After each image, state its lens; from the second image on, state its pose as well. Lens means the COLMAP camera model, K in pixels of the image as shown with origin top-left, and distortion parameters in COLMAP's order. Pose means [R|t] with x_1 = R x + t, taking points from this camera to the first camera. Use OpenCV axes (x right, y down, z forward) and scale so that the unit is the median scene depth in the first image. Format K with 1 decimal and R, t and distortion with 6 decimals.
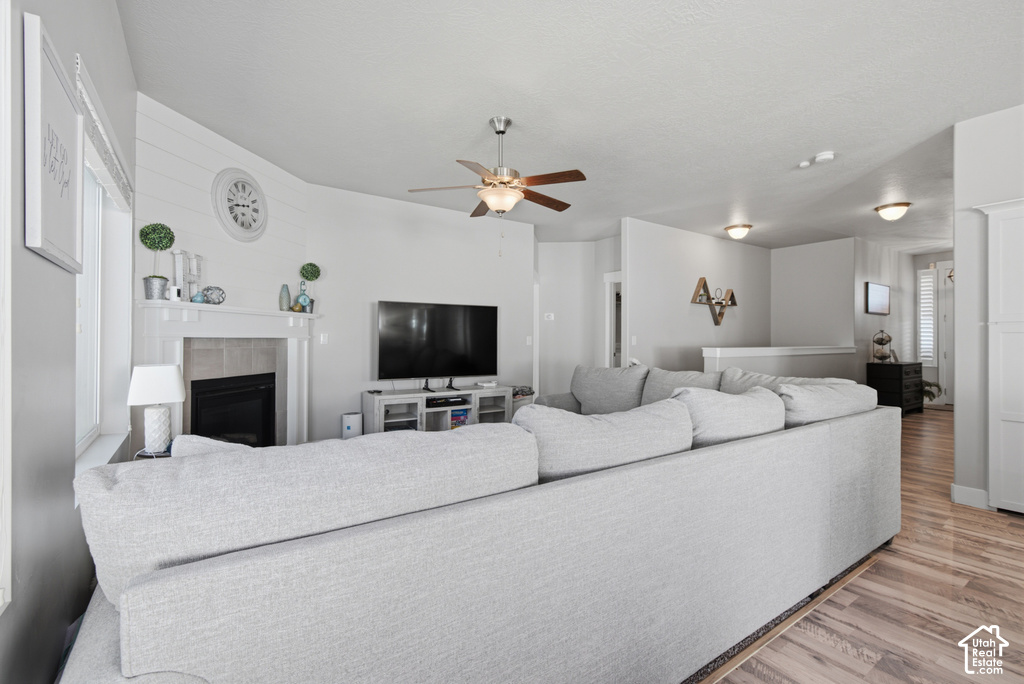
lens RADIAL K [[460.1, 0, 510.7], [0, 460.1, 340.4], [0, 0, 1]] dist [0.000293, 0.001448]
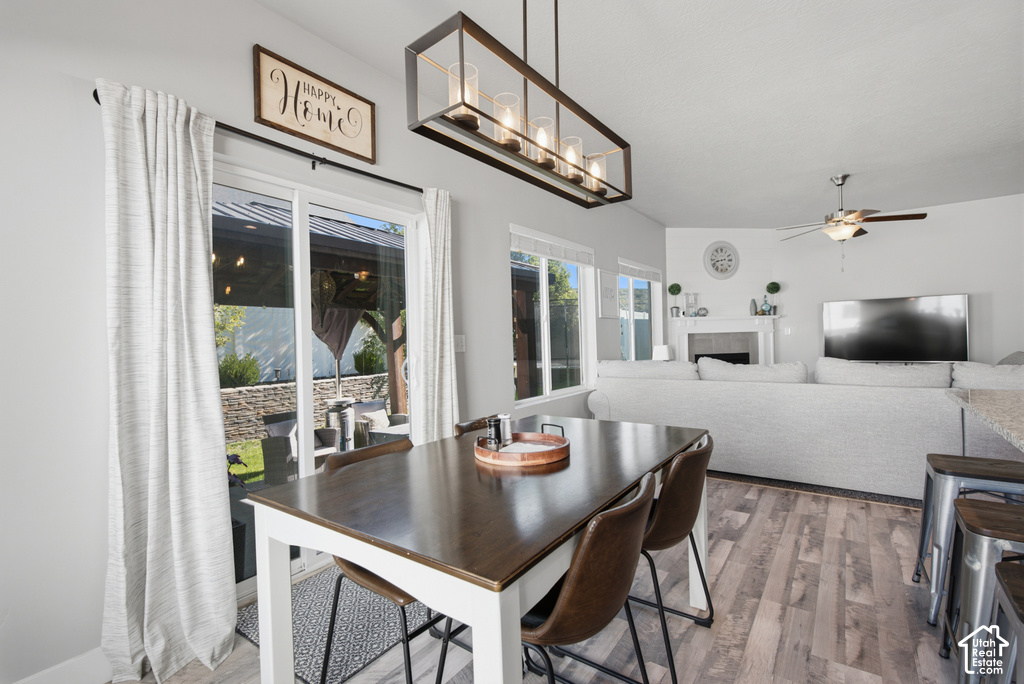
lens RADIAL K [[460.1, 0, 516.0], [0, 460.1, 340.3], [0, 0, 1]] dist [0.000293, 0.001448]
pose [[0.333163, -0.008388, -0.942832, 0.860399], [0.027083, 0.999633, 0.000677, 0.000697], [0.942480, -0.025760, 0.333268, -0.381308]]
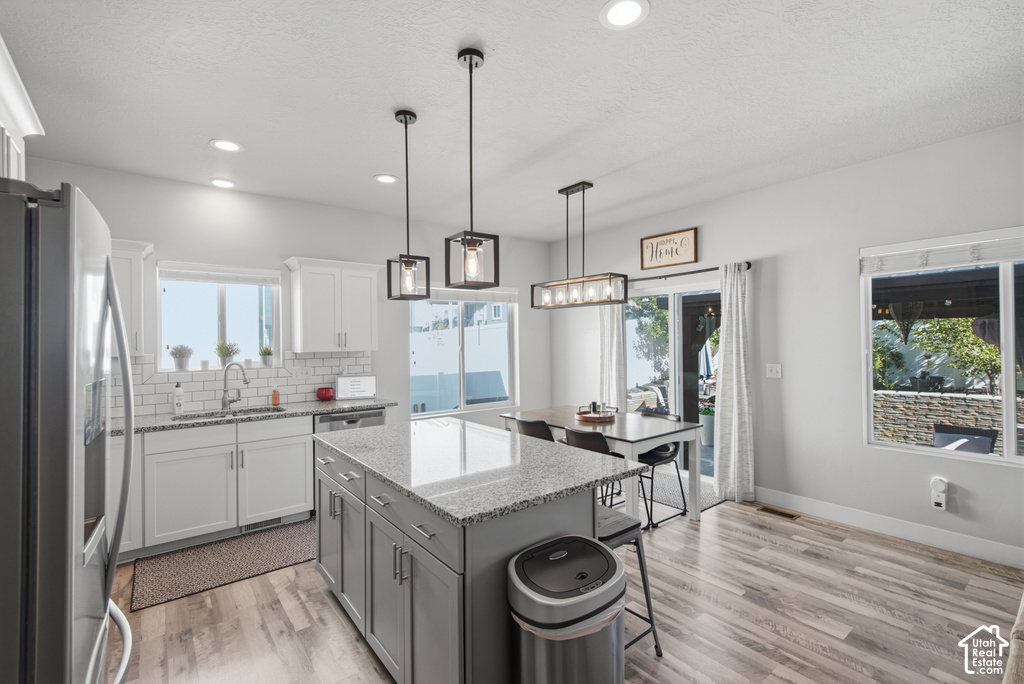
lens RADIAL K [[460.1, 0, 512.1], [0, 460.1, 338.0], [0, 0, 1]] dist [0.000293, 0.001448]
pose [[-0.998260, 0.012159, -0.057701, 0.691147], [0.012562, 0.999899, -0.006623, -0.070309], [0.057614, -0.007336, -0.998312, 0.811691]]
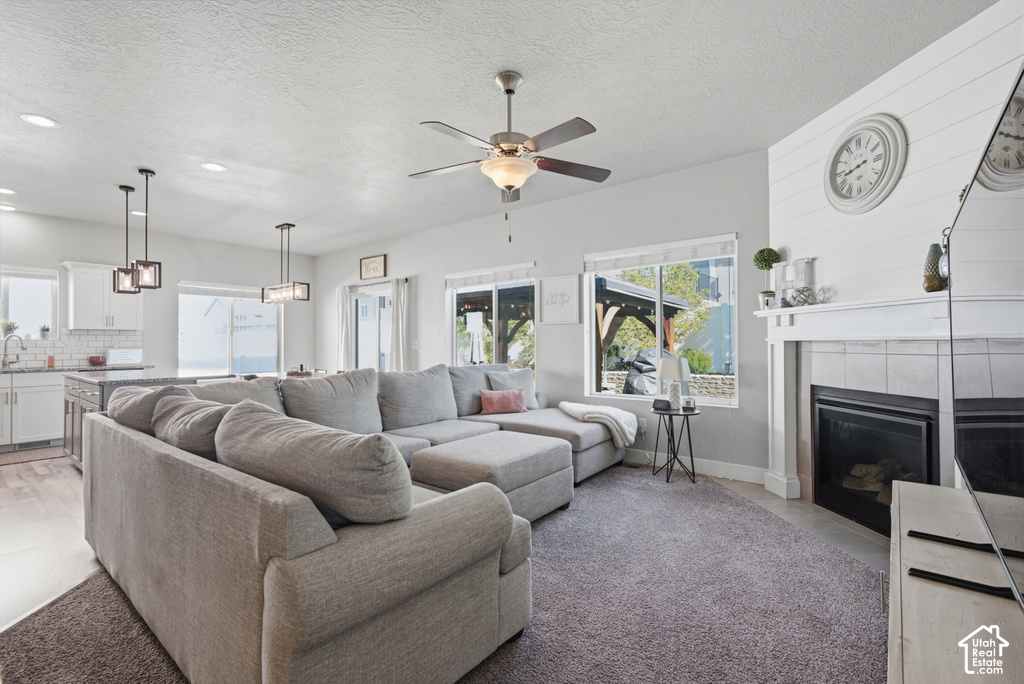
lens RADIAL K [[460.1, 0, 513.1], [0, 460.1, 339.2], [0, 0, 1]] dist [0.000293, 0.001448]
pose [[-0.957285, 0.000653, -0.289144, 0.188011], [0.003019, 0.999966, -0.007737, -0.001930], [0.289129, -0.008279, -0.957254, 1.559435]]
